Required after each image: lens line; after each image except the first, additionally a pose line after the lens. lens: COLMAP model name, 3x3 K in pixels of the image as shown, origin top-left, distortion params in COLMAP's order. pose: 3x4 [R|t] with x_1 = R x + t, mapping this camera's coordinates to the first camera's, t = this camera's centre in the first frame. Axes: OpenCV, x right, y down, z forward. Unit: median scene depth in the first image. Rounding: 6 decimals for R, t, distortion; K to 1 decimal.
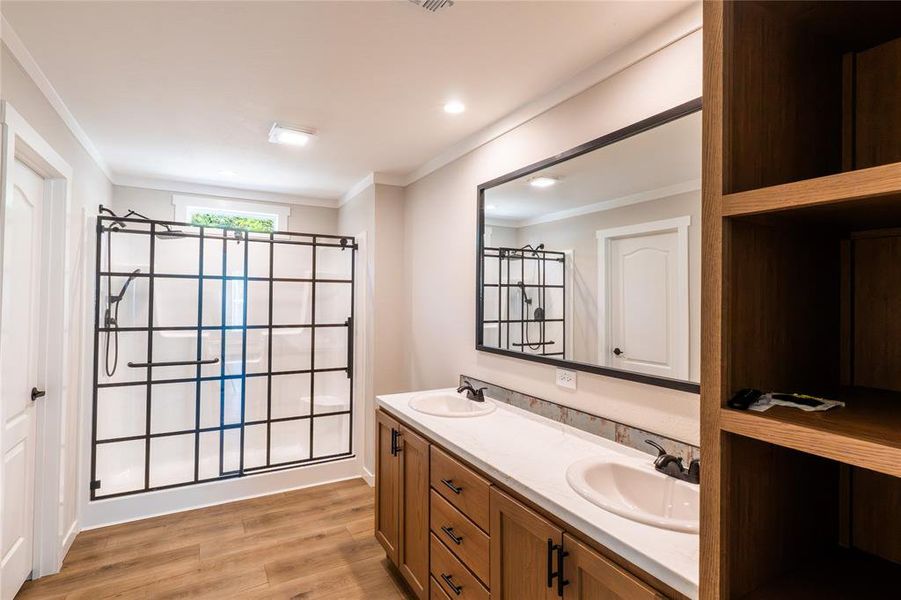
lens RADIAL K [[442.9, 0, 452.8], [0, 442.9, 300.1], [0, 0, 1]] dist [0.001265, -0.001154]
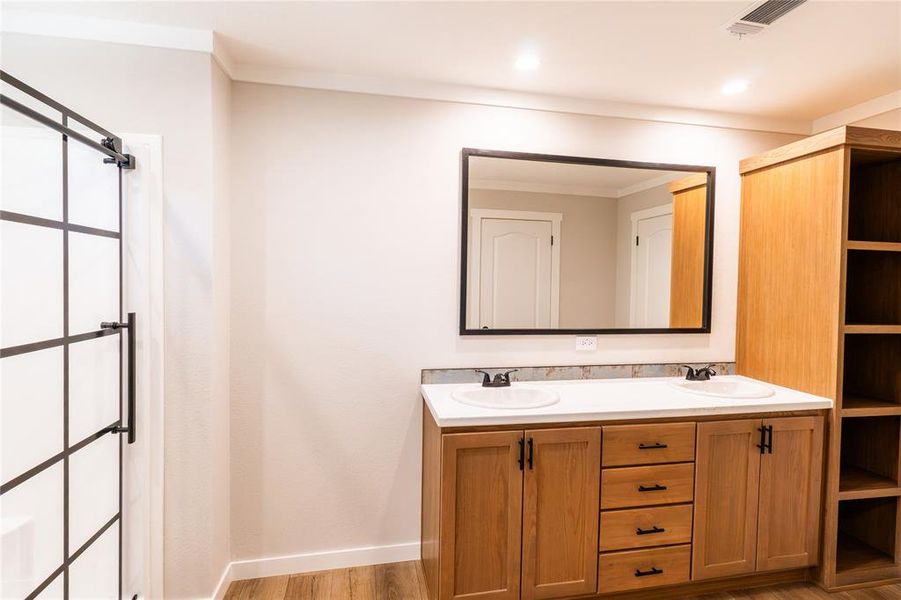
lens RADIAL K [[442.9, 0, 458.2], [0, 442.9, 294.6], [0, 0, 1]] dist [0.001265, -0.001154]
pose [[0.304695, -0.034723, 0.951817, -0.677000], [-0.010935, 0.999142, 0.039950, -0.002880], [-0.952387, -0.022581, 0.304053, 0.636362]]
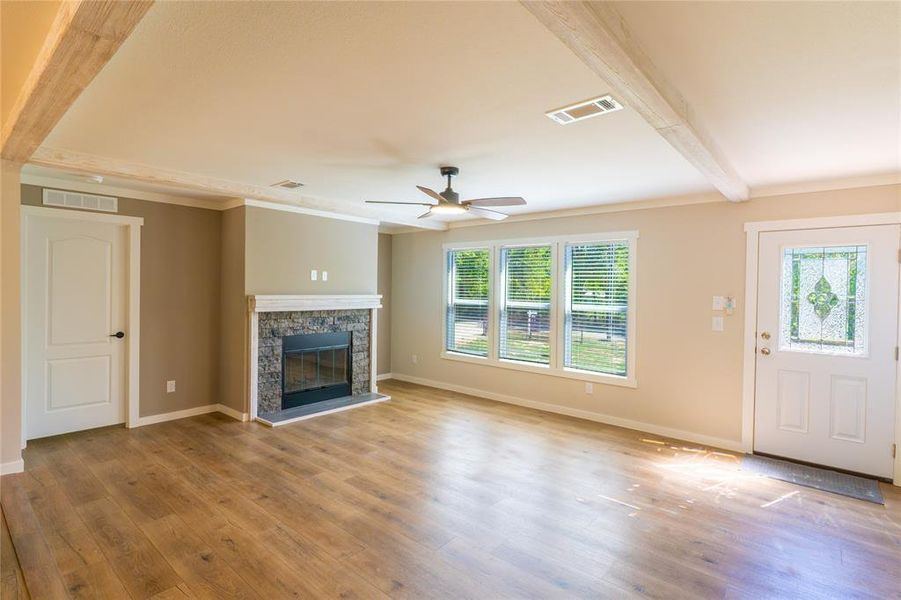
lens RADIAL K [[442.9, 0, 448.5], [0, 442.9, 294.0], [0, 0, 1]] dist [0.001265, -0.001154]
pose [[-0.331491, -0.027188, 0.943066, -1.668858], [-0.023926, 0.999505, 0.020405, -0.031100], [-0.943155, -0.015800, -0.331978, 1.011635]]
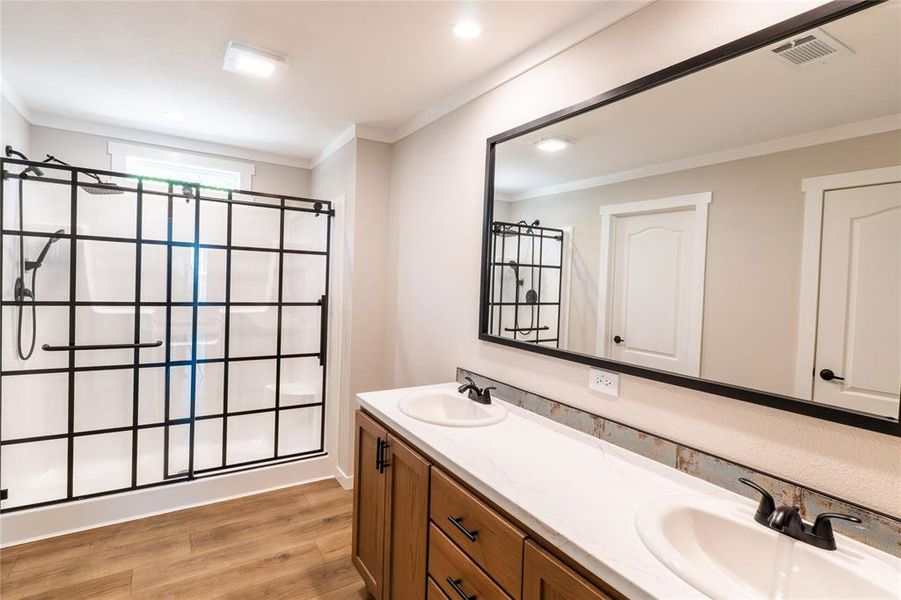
lens RADIAL K [[442.9, 0, 452.1], [0, 442.9, 298.3], [0, 0, 1]] dist [0.001265, -0.001154]
pose [[0.997866, 0.025928, 0.059930, -0.042559], [-0.028495, 0.998695, 0.042381, 0.001853], [-0.058753, -0.043998, 0.997302, 0.154525]]
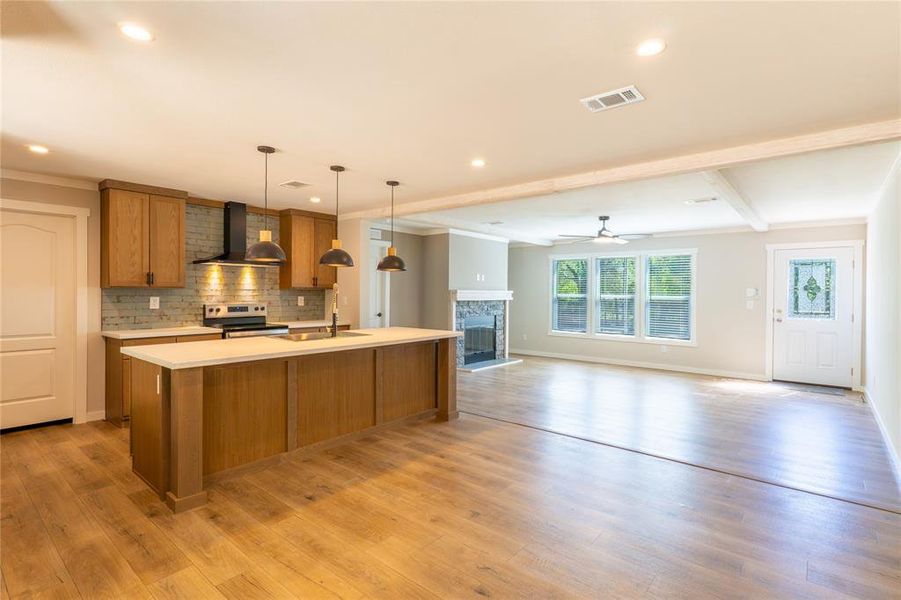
lens RADIAL K [[442.9, 0, 449.4], [0, 442.9, 293.8], [0, 0, 1]] dist [0.001265, -0.001154]
pose [[-0.339342, -0.016952, 0.940510, -2.306517], [-0.018506, 0.999764, 0.011343, 0.017530], [-0.940481, -0.013556, -0.339576, 2.052736]]
